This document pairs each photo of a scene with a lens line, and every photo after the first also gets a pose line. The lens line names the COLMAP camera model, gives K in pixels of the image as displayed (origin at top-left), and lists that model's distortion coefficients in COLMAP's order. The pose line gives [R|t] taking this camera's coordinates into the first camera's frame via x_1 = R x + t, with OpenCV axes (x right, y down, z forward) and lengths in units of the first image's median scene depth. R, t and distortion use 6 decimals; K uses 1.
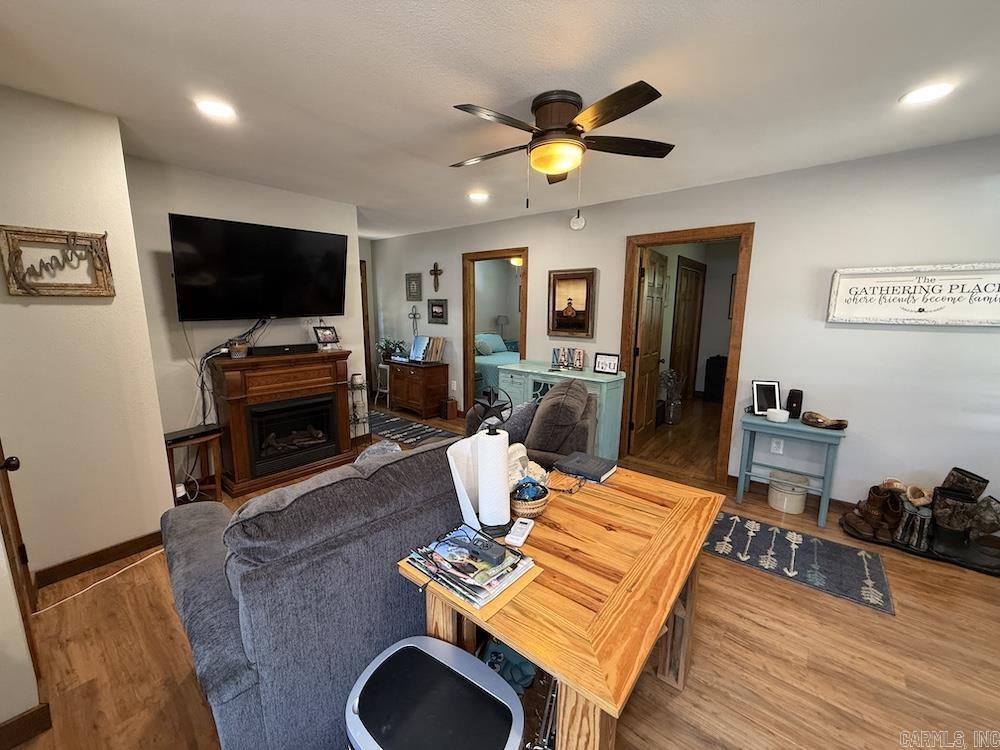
lens RADIAL K [[400.5, 0, 499.4], [0, 400.5, 375.0], [0, 0, 1]] dist [-0.000161, 0.000090]
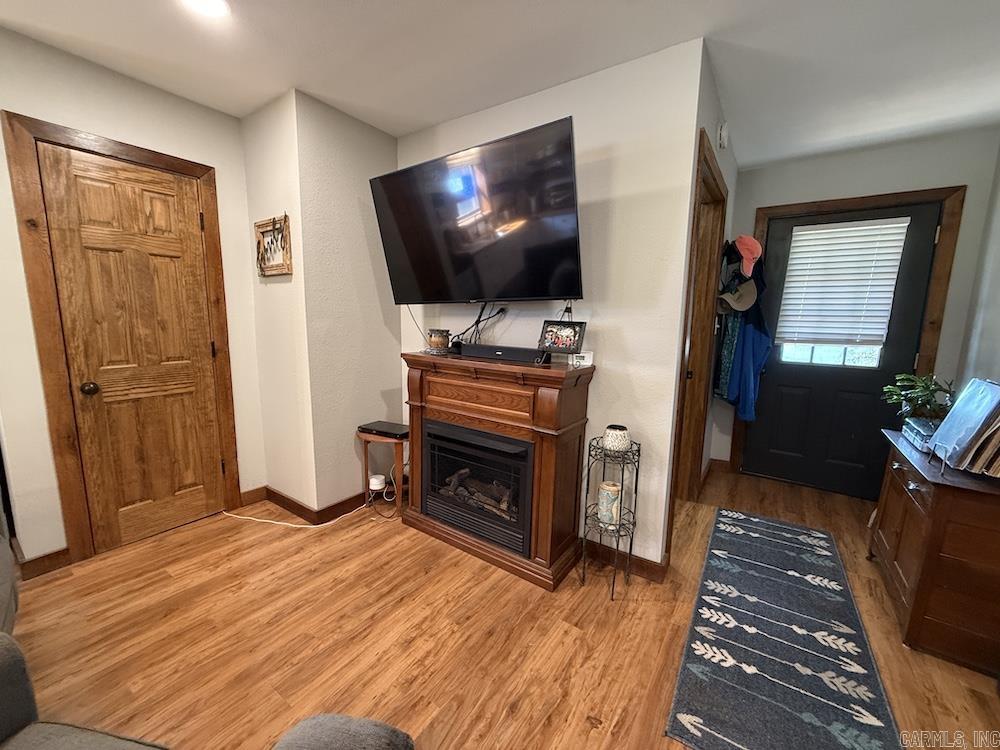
lens RADIAL K [[400.5, 0, 497.7], [0, 400.5, 376.4], [0, 0, 1]] dist [-0.000161, 0.000090]
pose [[0.071908, 0.146686, -0.986566, 0.091725], [-0.185792, 0.973785, 0.131243, -0.103221], [0.979954, 0.173858, 0.097276, 0.878018]]
